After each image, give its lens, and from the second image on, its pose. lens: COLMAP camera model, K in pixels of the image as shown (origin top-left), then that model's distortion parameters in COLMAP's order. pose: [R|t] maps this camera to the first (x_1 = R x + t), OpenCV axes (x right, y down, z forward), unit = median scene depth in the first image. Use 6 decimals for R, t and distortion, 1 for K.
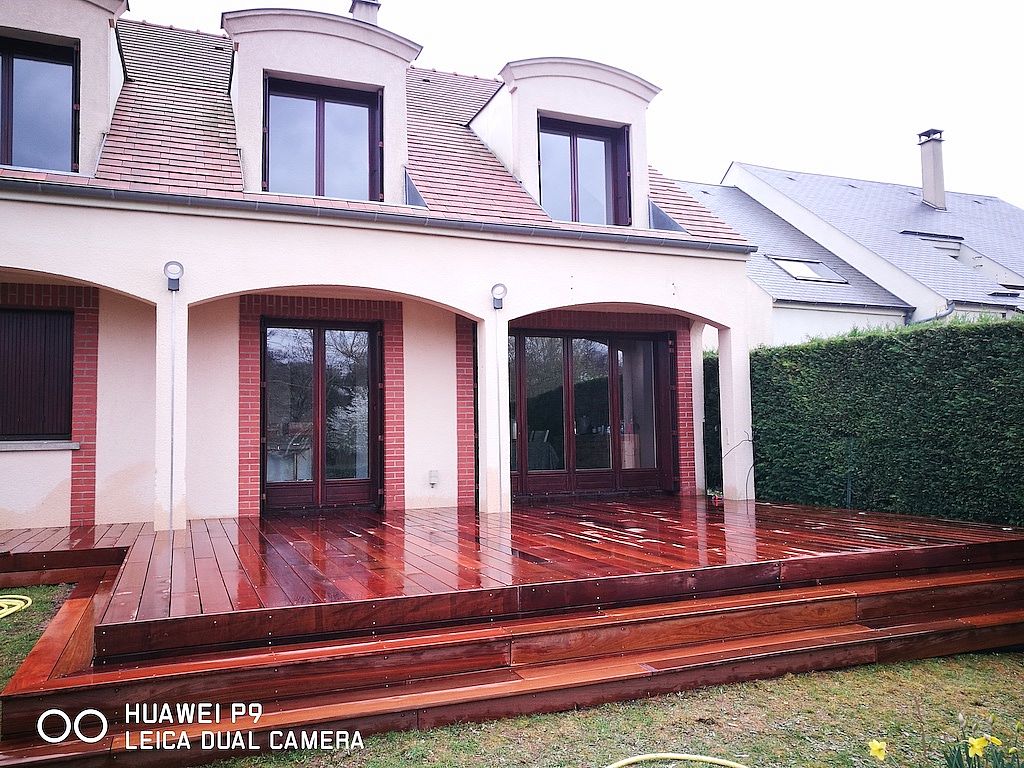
lens RADIAL K [[803.1, 0, 512.0], [0, 803.1, 384.0], [0, 0, 1]] dist [0.023788, 0.000622]
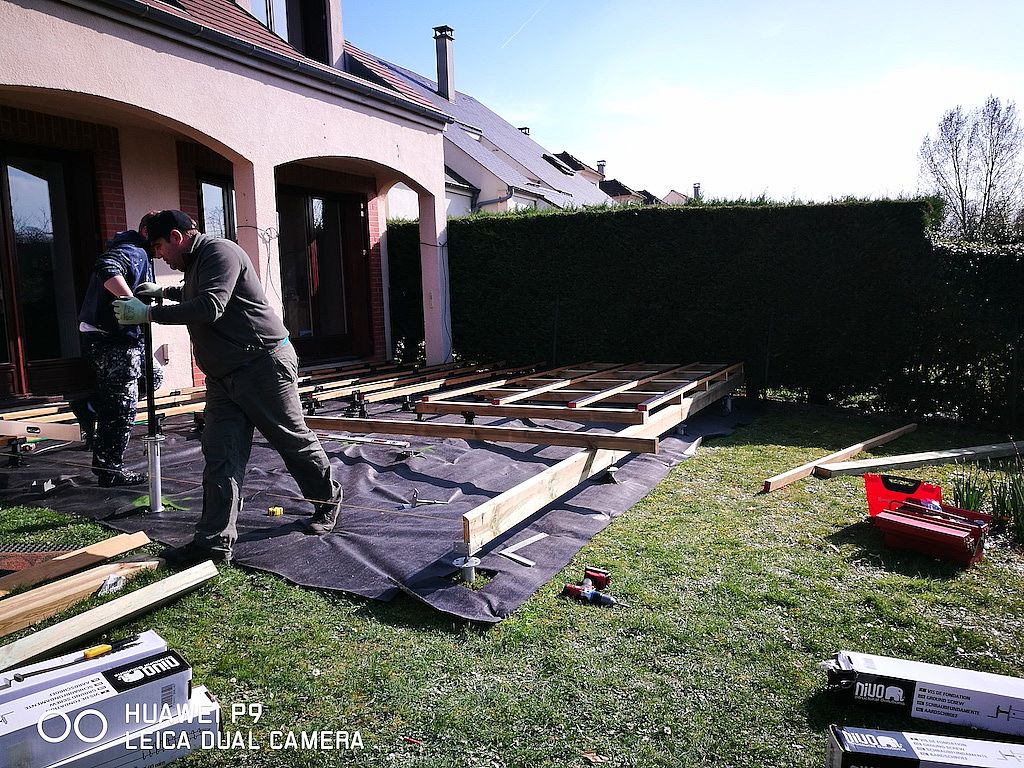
lens RADIAL K [[803.1, 0, 512.0], [0, 803.1, 384.0], [0, 0, 1]] dist [0.023788, 0.000622]
pose [[0.744685, -0.084252, 0.662077, -0.412257], [-0.014246, 0.989768, 0.141975, 0.026683], [-0.667265, -0.115159, 0.735864, 0.159059]]
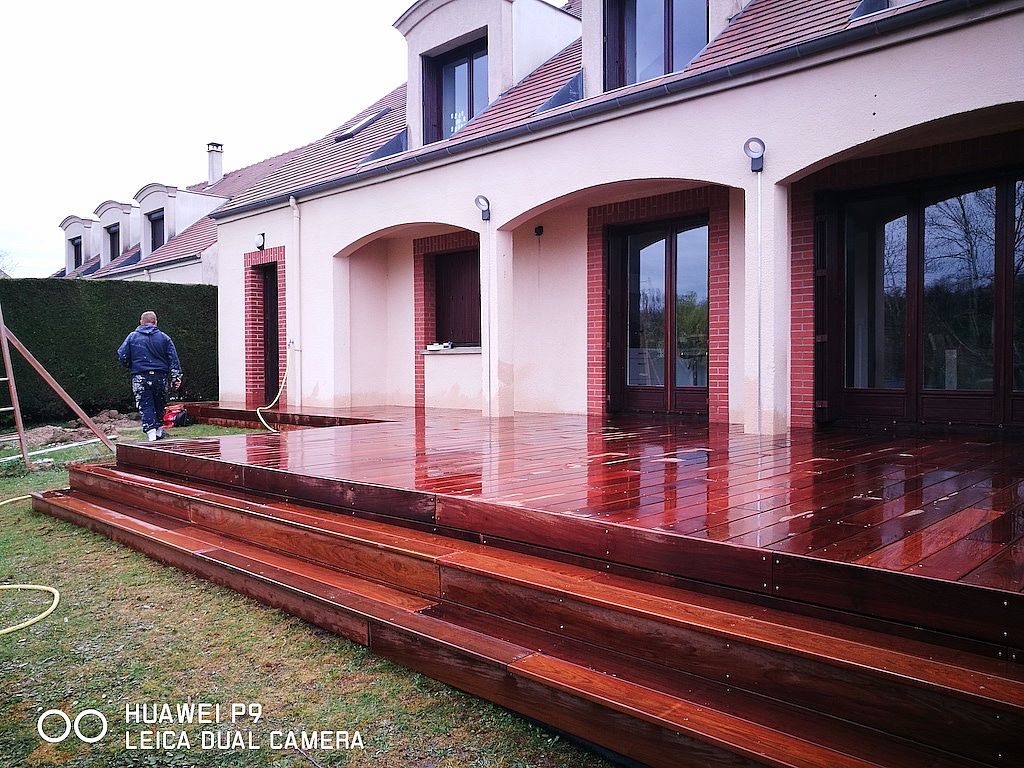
lens RADIAL K [[803.1, 0, 512.0], [0, 803.1, 384.0], [0, 0, 1]] dist [0.023788, 0.000622]
pose [[0.400205, 0.035890, -0.915723, 0.607337], [0.056284, 0.996384, 0.063650, 0.047136], [0.914696, -0.077014, 0.396738, 0.469793]]
